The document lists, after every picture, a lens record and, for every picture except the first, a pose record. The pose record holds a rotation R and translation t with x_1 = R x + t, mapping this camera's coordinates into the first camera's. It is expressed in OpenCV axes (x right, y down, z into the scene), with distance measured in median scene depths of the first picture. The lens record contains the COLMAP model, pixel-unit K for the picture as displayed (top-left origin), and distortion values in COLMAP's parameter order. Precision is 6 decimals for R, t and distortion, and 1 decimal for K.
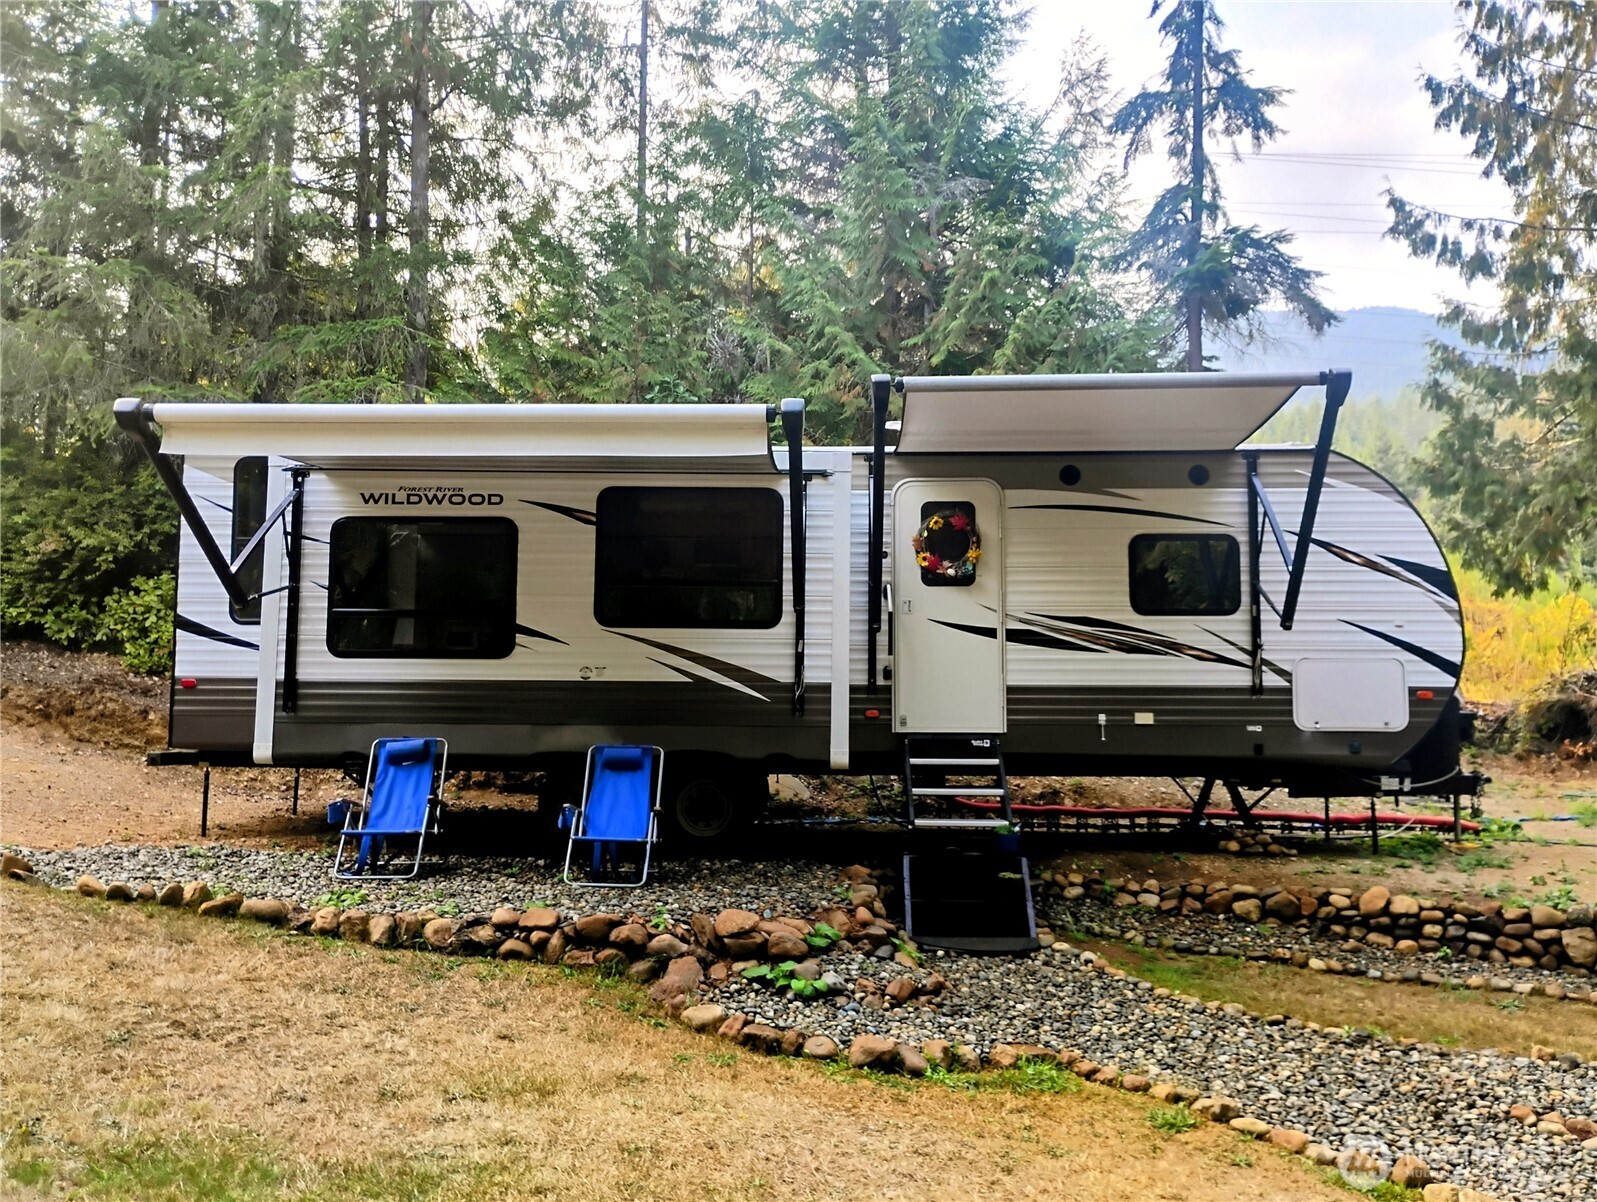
lens RADIAL K [[1332.1, 0, 798.5], [0, 1332.1, 601.0], [0, 0, 1]] dist [0.059427, -0.067930]
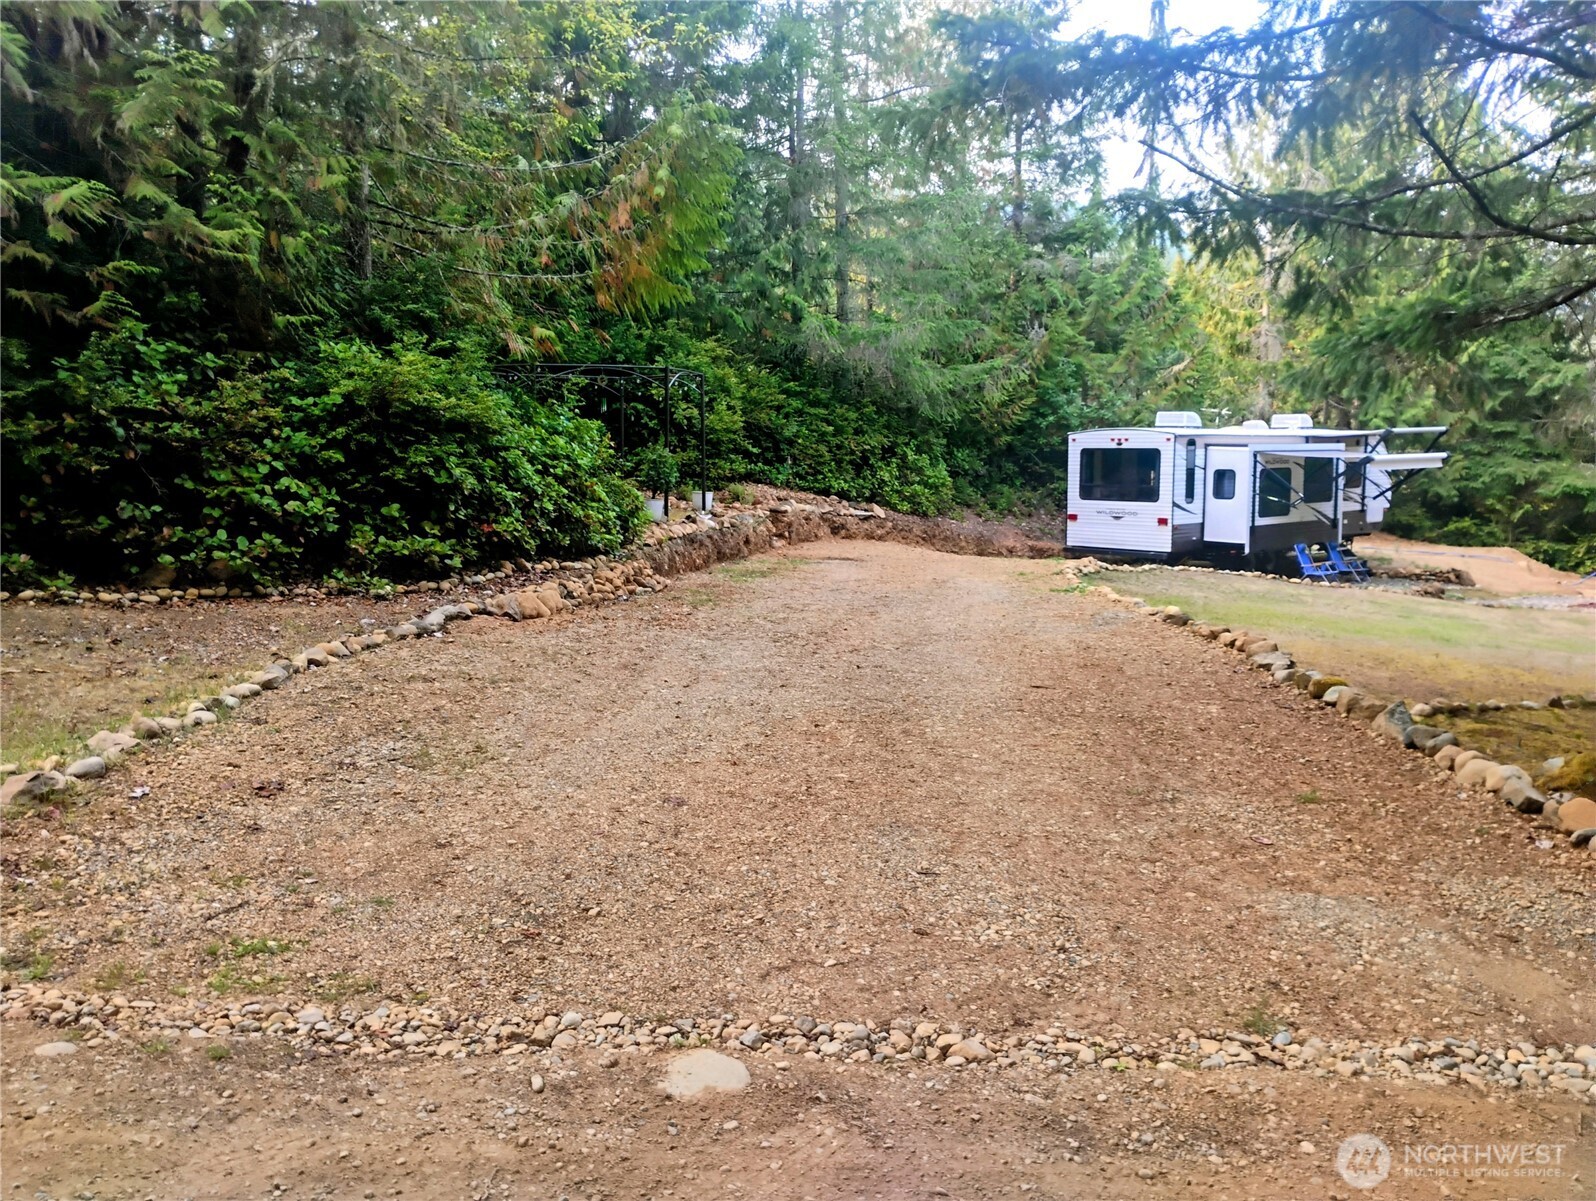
lens RADIAL K [[1322.4, 0, 797.2], [0, 1322.4, 607.0], [0, 0, 1]] dist [0.061762, -0.081069]
pose [[0.718108, -0.097120, 0.689122, -3.075237], [-0.049865, 0.980489, 0.190146, -0.267685], [-0.694143, -0.170908, 0.699253, -0.356966]]
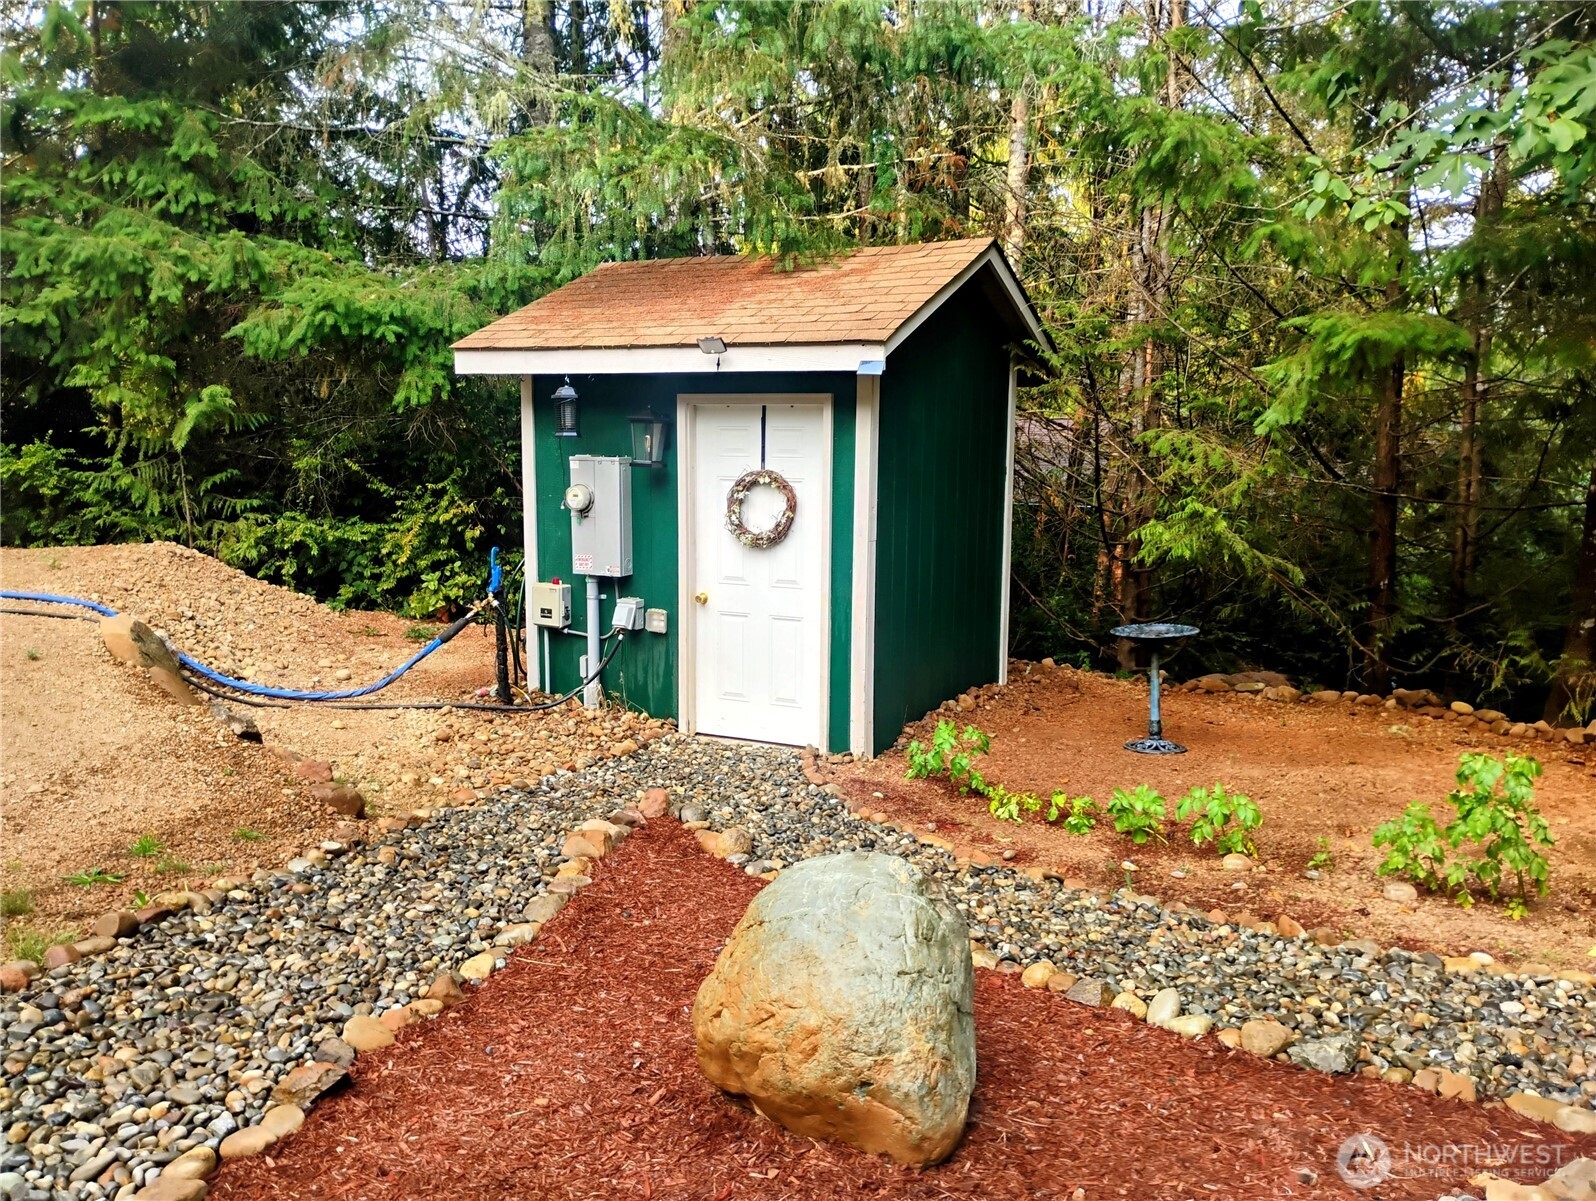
lens RADIAL K [[1339.4, 0, 804.8], [0, 1339.4, 618.0], [0, 0, 1]] dist [0.060005, -0.076442]
pose [[0.035197, -0.149284, 0.988168, 0.277569], [-0.088853, 0.984397, 0.151879, 0.071465], [-0.995423, -0.093148, 0.021384, 0.475168]]
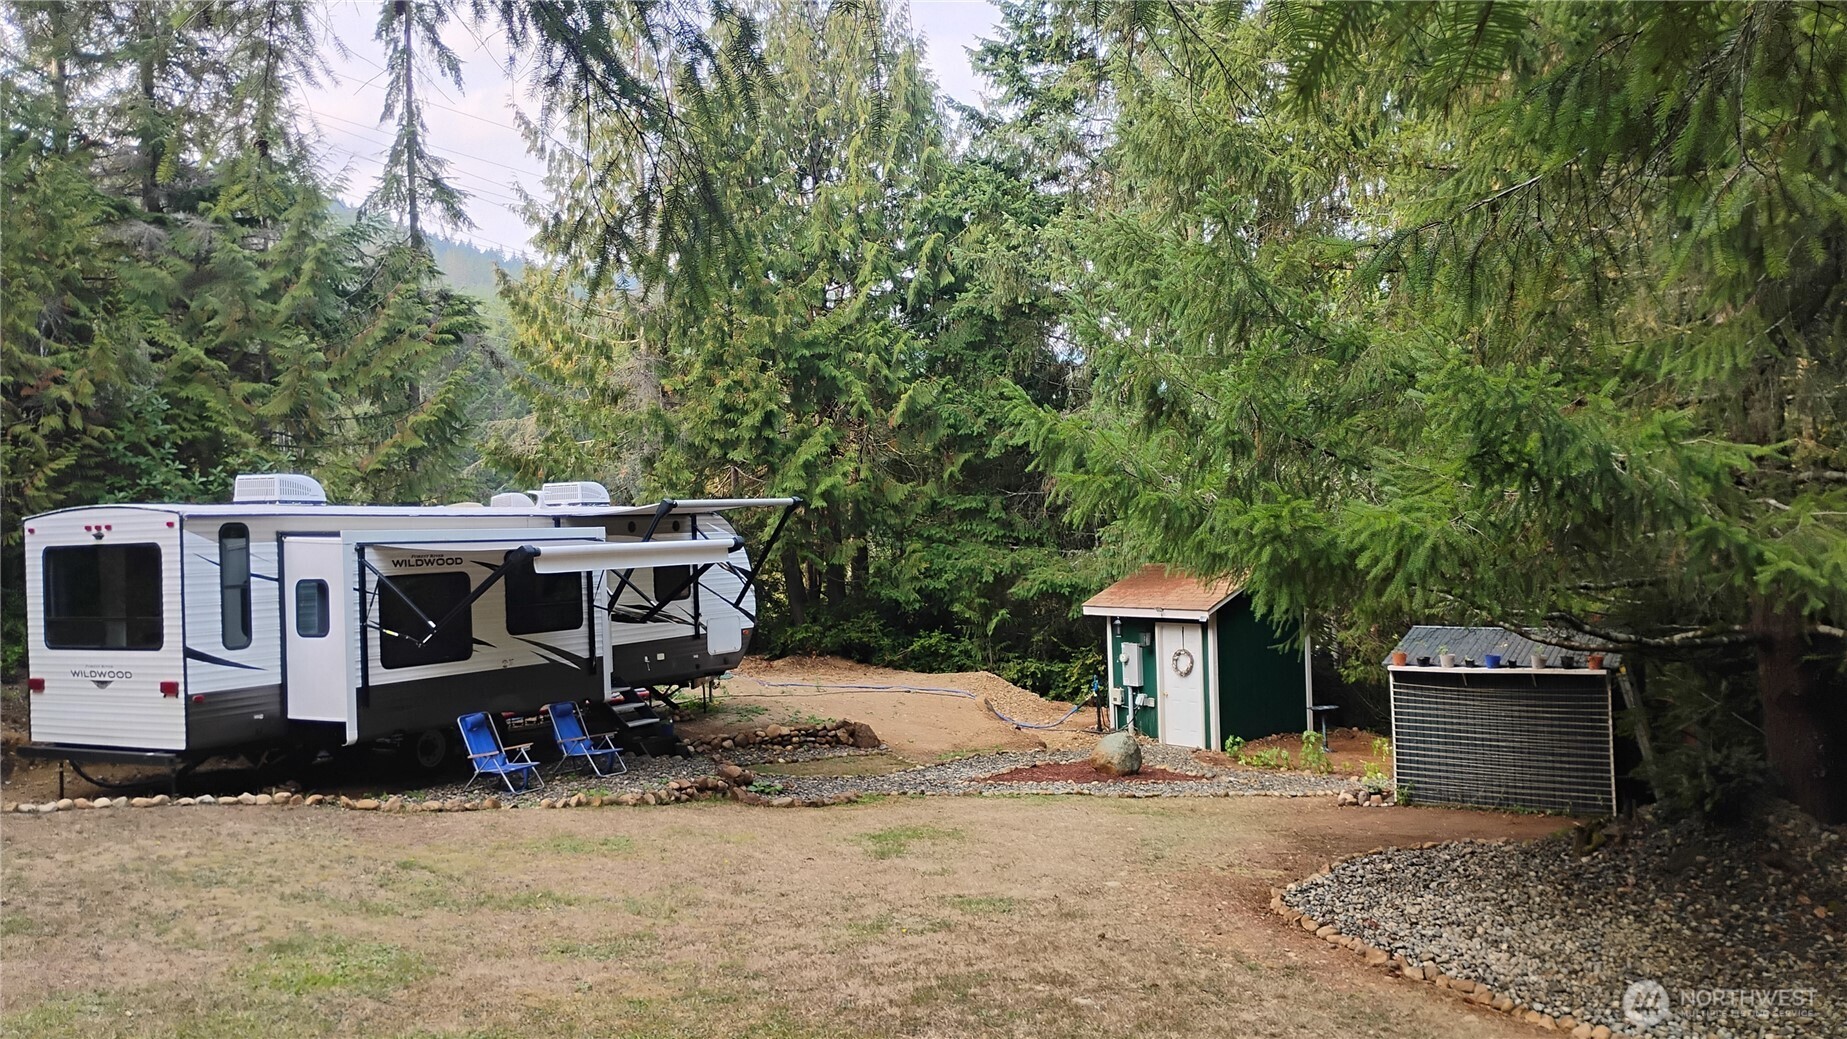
lens RADIAL K [[1537.2, 0, 923.5], [0, 1537.2, 519.5], [0, 0, 1]] dist [0.070746, -0.002435]
pose [[0.453517, -0.014302, 0.891133, -1.636733], [-0.040417, 0.998513, 0.036594, -0.217471], [-0.890331, -0.052613, 0.452264, -0.332323]]
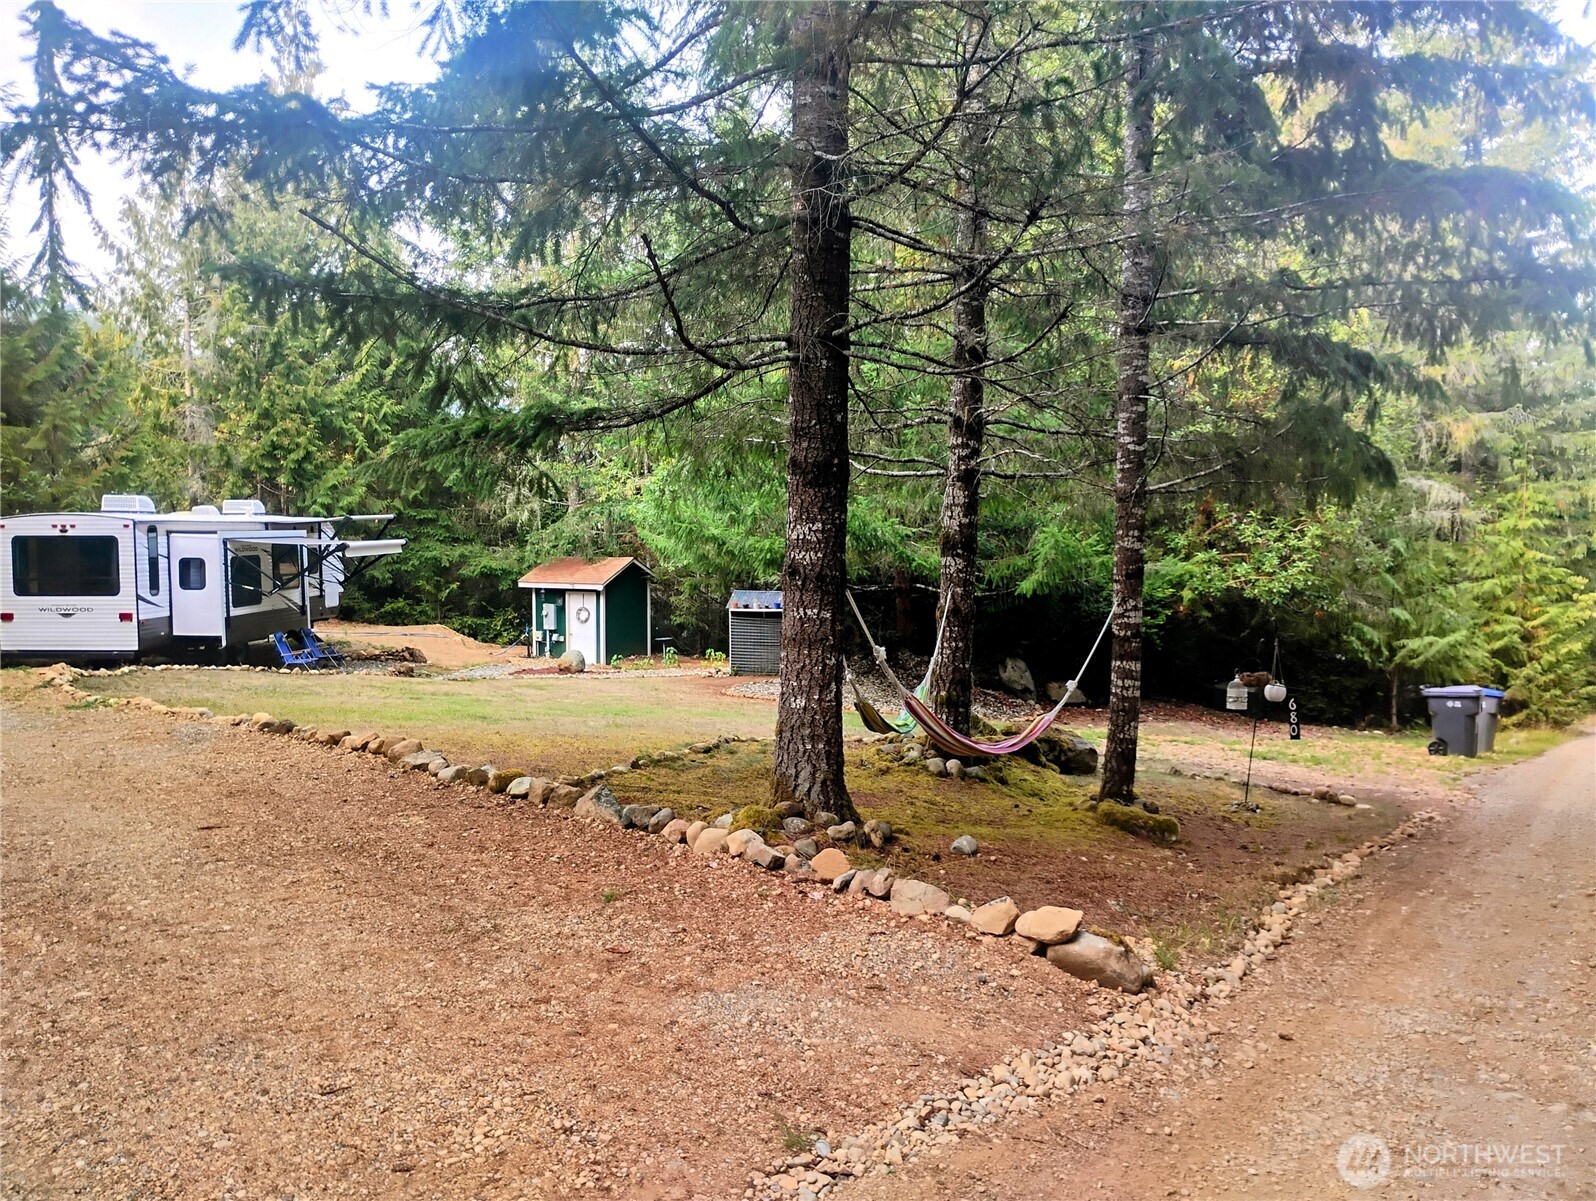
lens RADIAL K [[1331.2, 0, 798.0], [0, 1331.2, 600.5], [0, 0, 1]] dist [0.059427, -0.067930]
pose [[0.009541, -0.068507, 0.997605, -3.096218], [-0.081939, 0.994242, 0.069059, -0.260737], [-0.996592, -0.082402, 0.003873, -0.171333]]
